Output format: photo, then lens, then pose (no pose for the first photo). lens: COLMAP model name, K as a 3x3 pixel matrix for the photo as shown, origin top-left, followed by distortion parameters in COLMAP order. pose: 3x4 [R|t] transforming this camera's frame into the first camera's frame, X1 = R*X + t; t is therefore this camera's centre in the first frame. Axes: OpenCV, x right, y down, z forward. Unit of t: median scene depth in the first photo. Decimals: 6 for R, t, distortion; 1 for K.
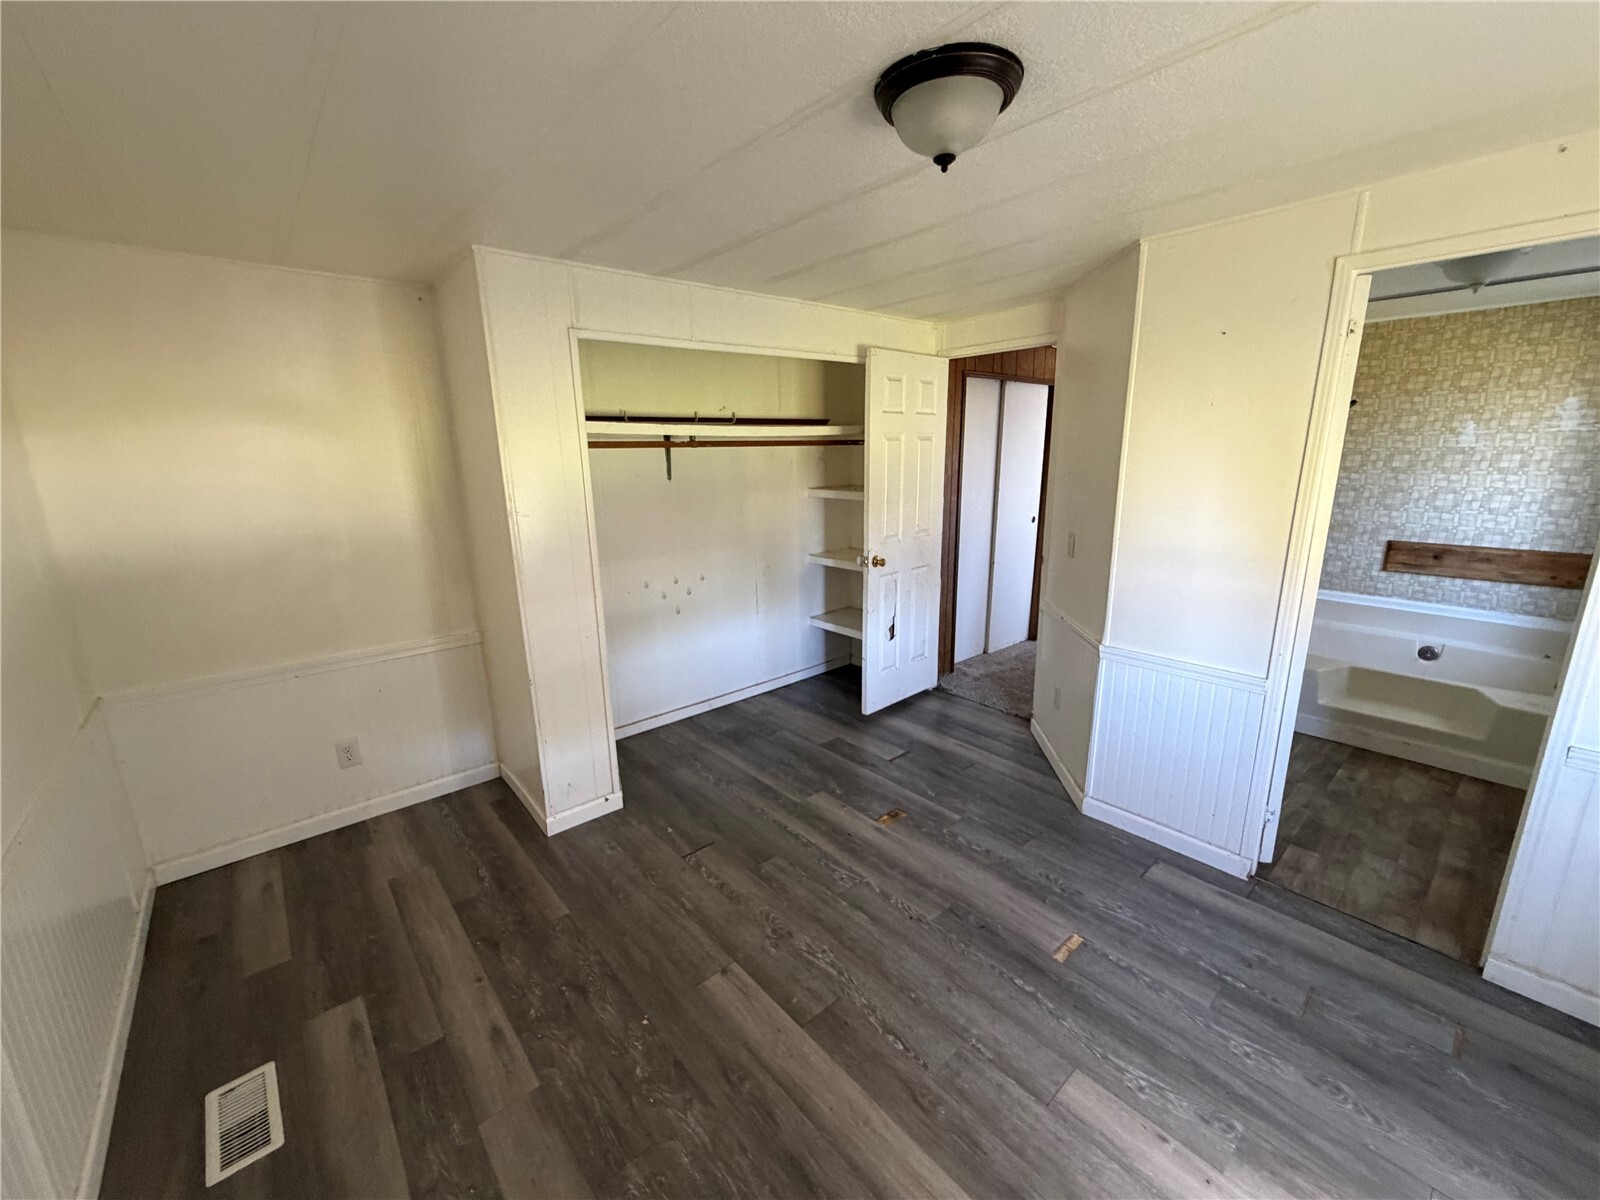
lens RADIAL K [[636.7, 0, 795.8], [0, 636.7, 602.1], [0, 0, 1]] dist [-0.001608, 0.000202]
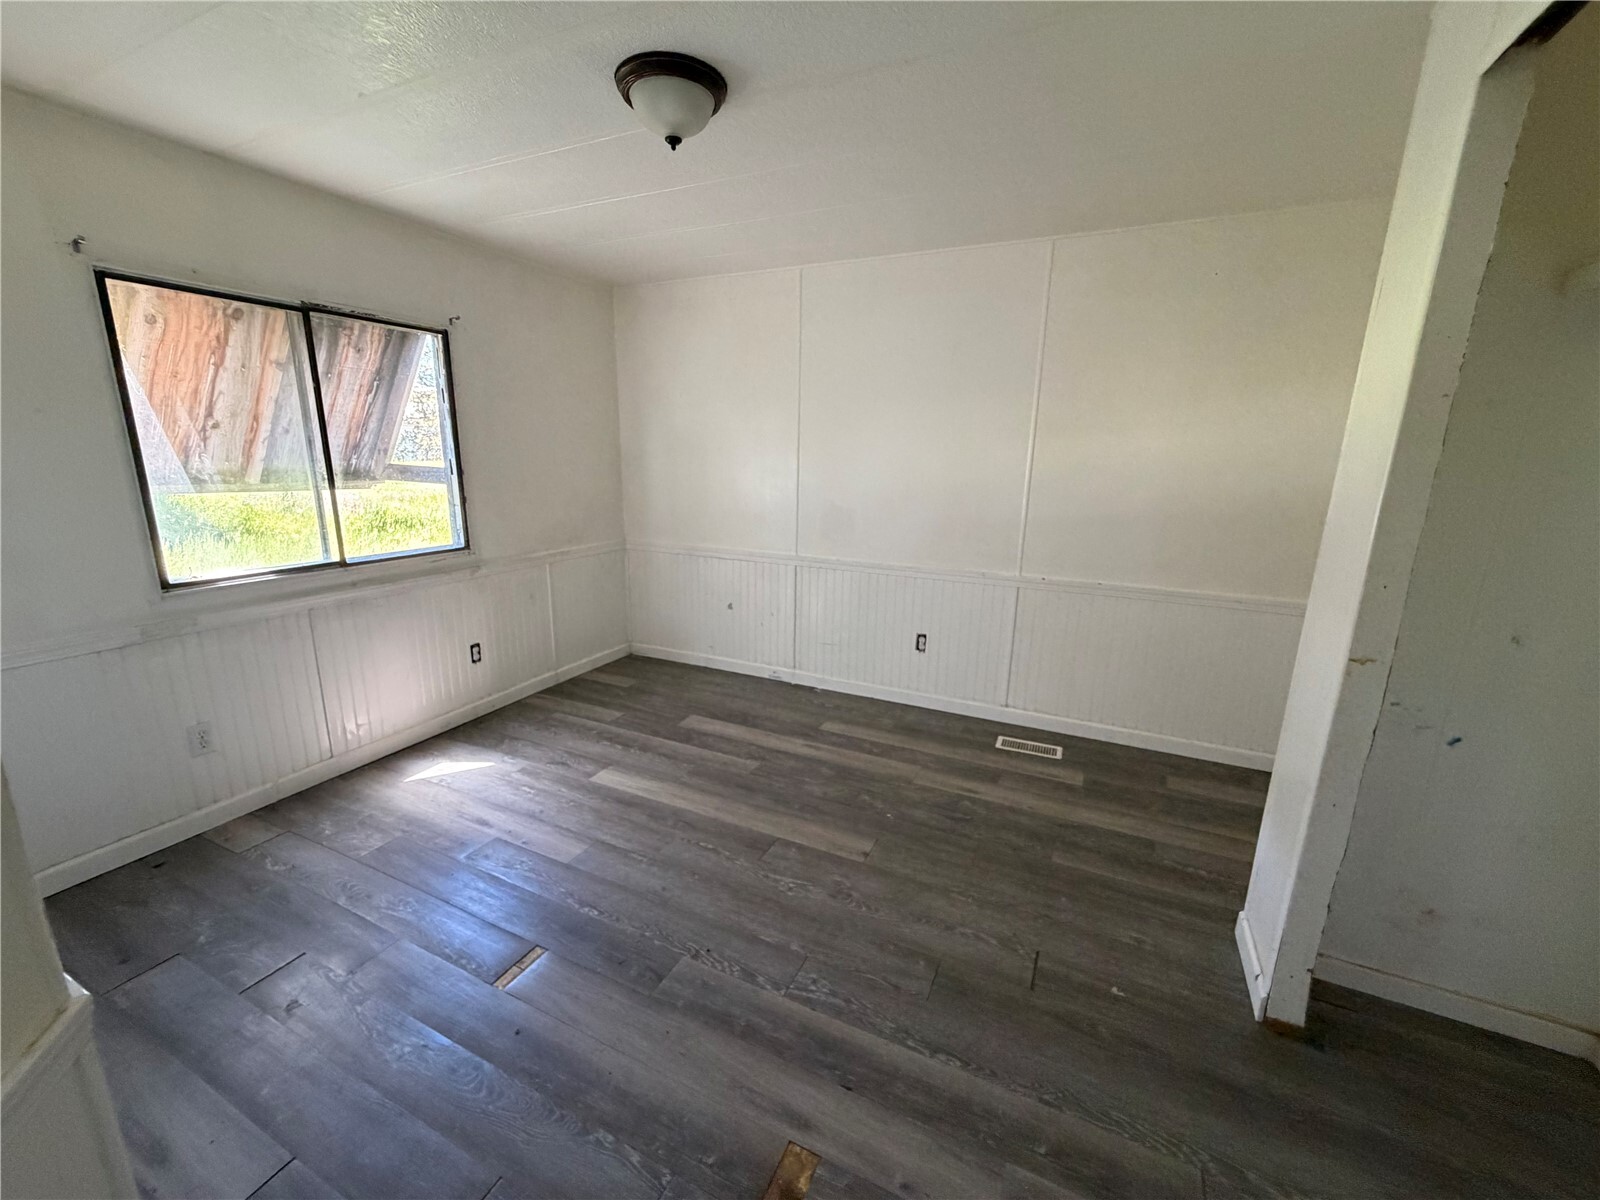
lens RADIAL K [[636.7, 0, 795.8], [0, 636.7, 602.1], [0, 0, 1]] dist [-0.001608, 0.000202]
pose [[-0.916266, 0.095397, -0.389044, 0.186320], [-0.093542, 0.893417, 0.439381, -0.138592], [0.389494, 0.438982, -0.809685, 0.794018]]
